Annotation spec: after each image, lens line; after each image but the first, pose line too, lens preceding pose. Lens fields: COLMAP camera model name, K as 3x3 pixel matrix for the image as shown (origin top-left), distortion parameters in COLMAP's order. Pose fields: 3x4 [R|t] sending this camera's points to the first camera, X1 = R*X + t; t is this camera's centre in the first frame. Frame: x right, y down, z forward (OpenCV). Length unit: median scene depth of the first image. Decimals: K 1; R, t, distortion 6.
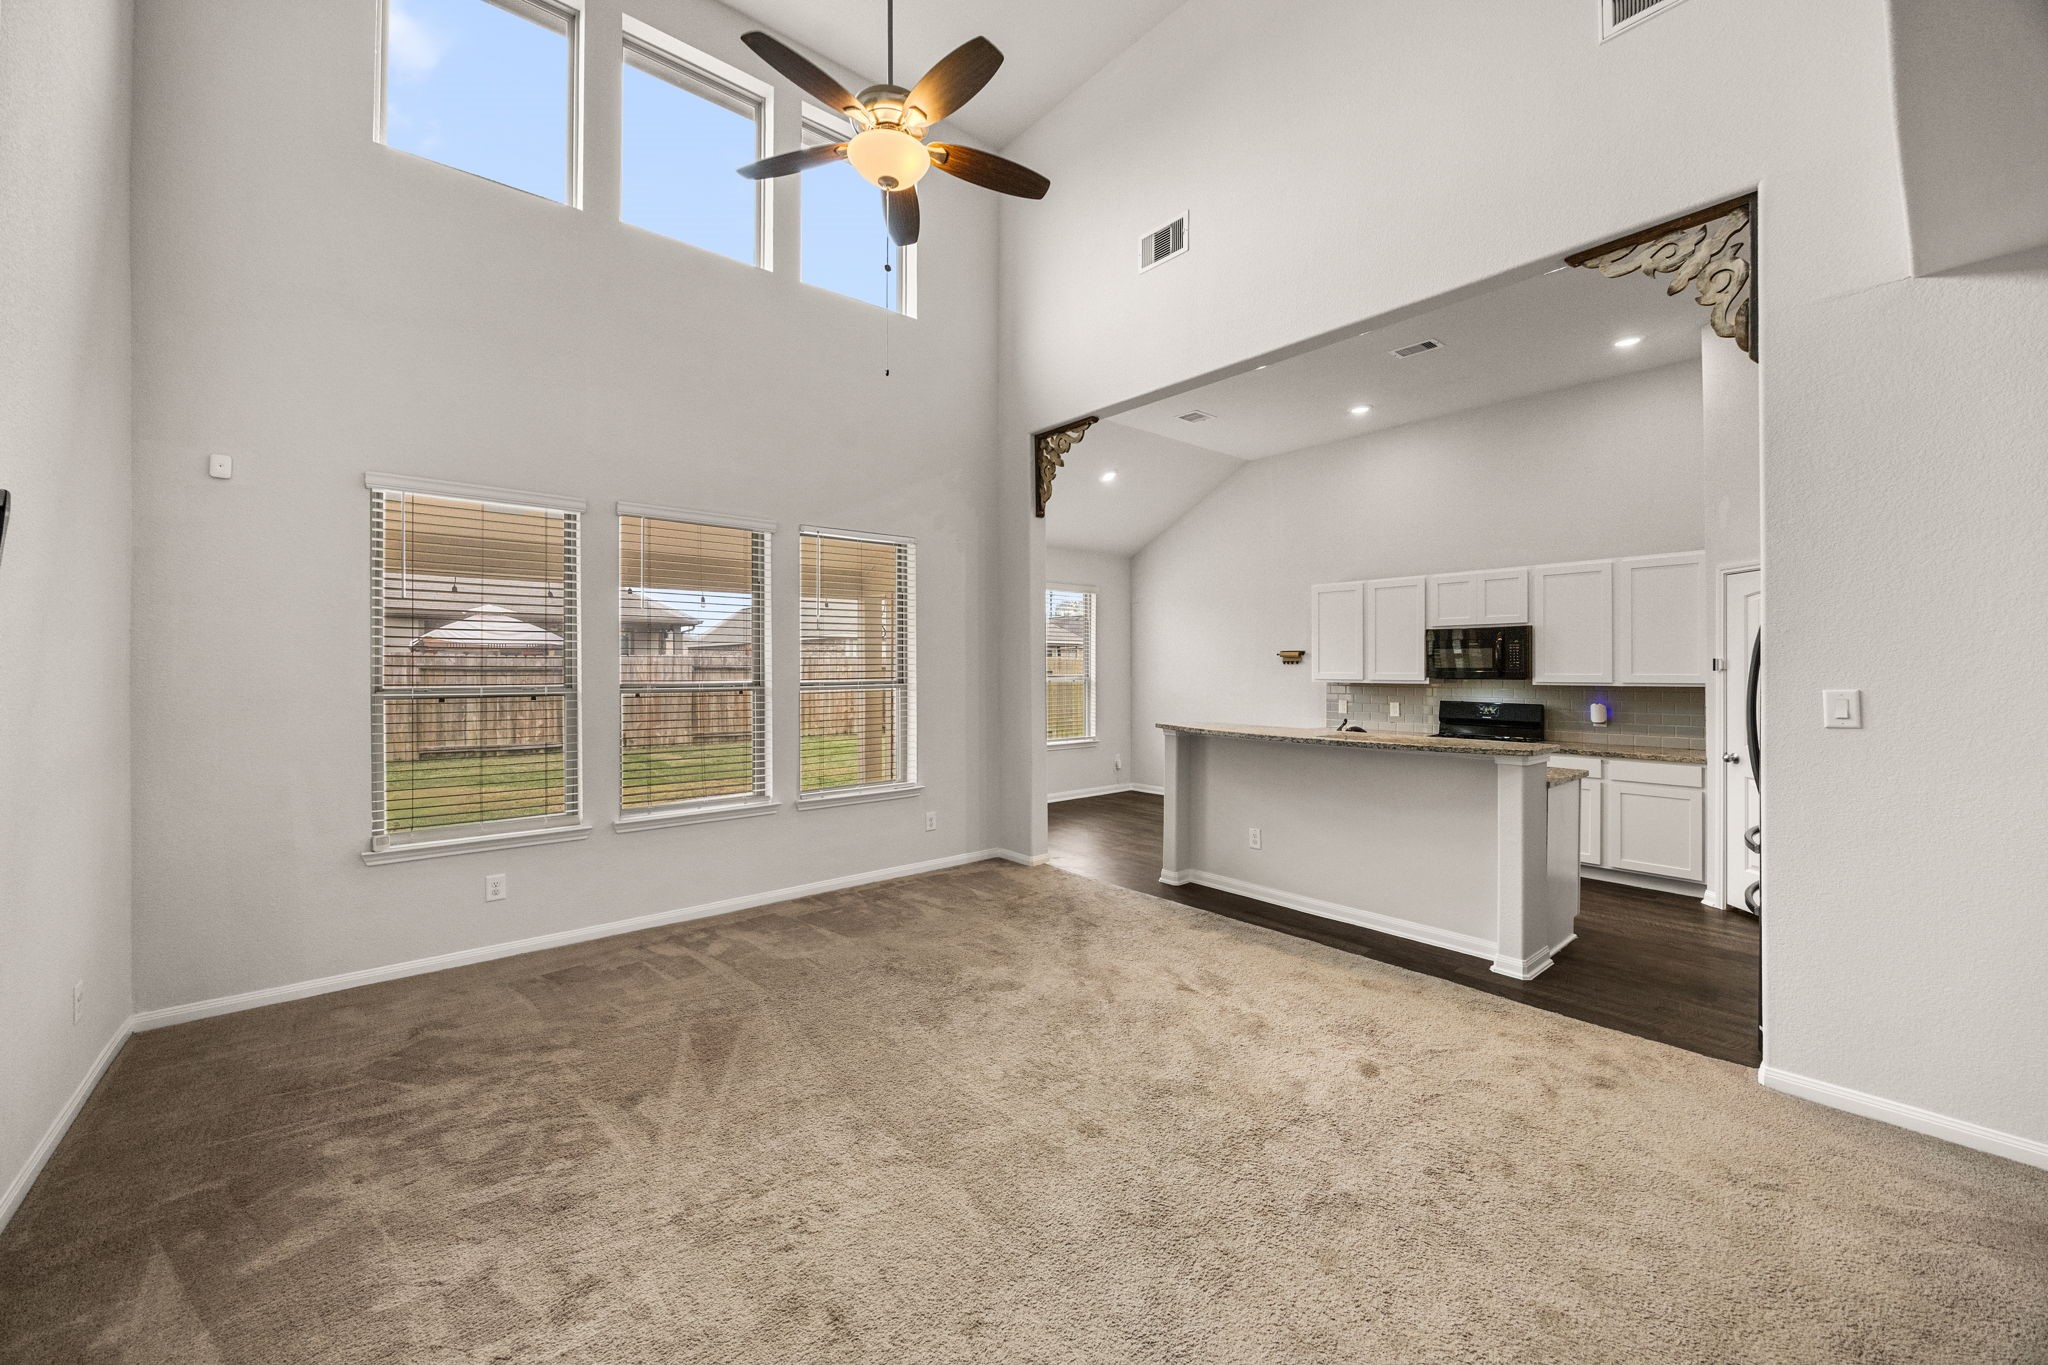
lens RADIAL K [[783.0, 0, 1021.4], [0, 783.0, 674.3], [0, 0, 1]] dist [-0.001948, -0.000456]
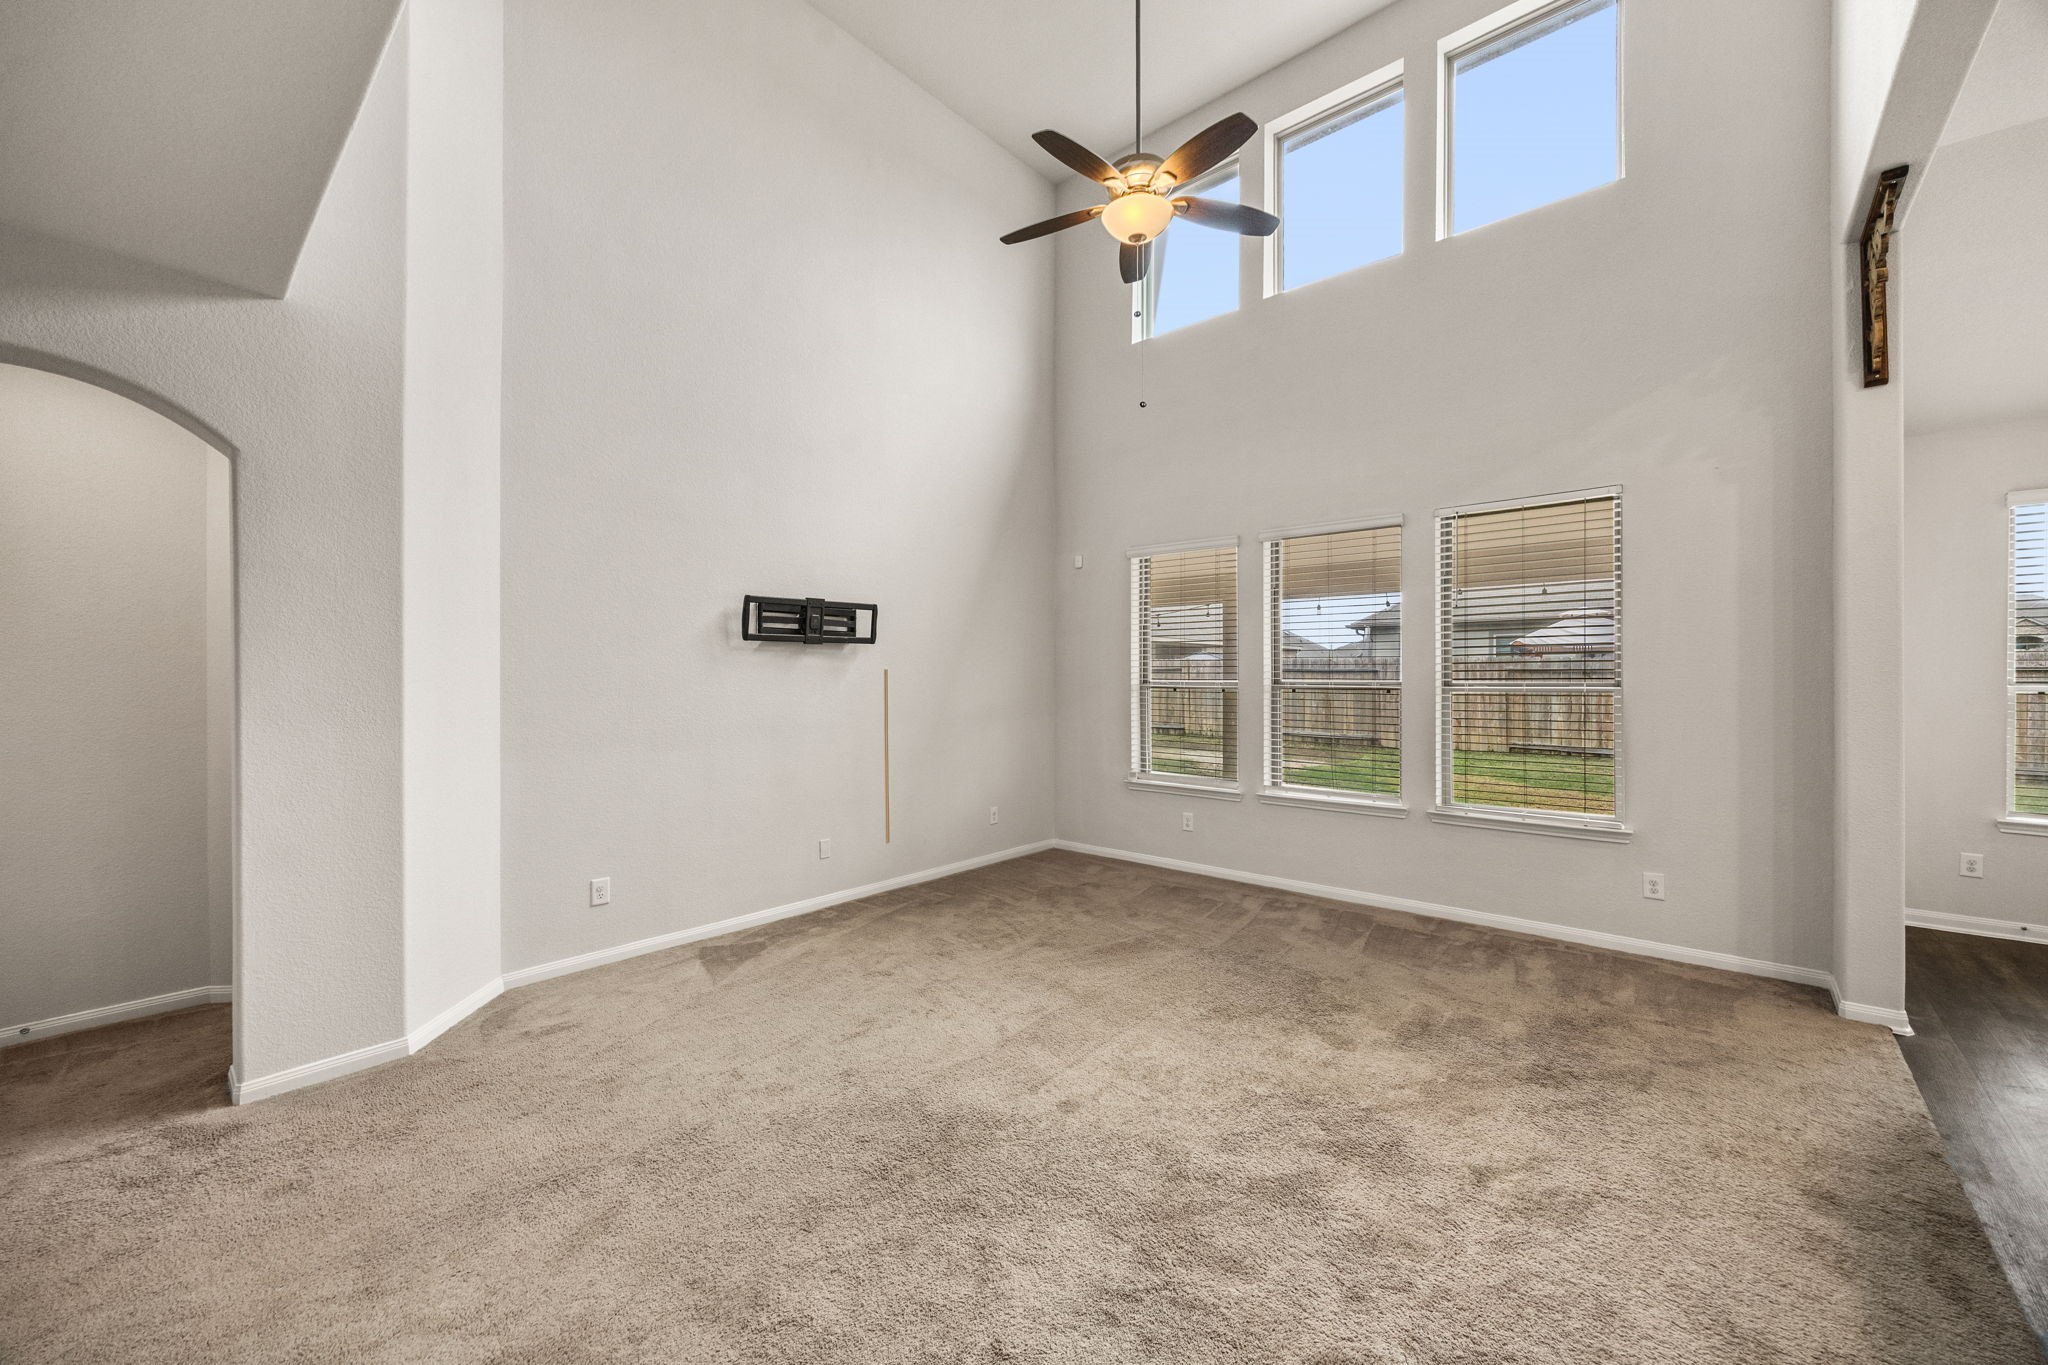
lens RADIAL K [[783.0, 0, 1023.7], [0, 783.0, 675.0], [0, 0, 1]] dist [-0.001948, -0.000456]
pose [[0.148911, 0.002880, -0.988846, 0.651341], [-0.006212, 0.999979, 0.001977, 0.003750], [0.988831, 0.005848, 0.148925, 0.459233]]
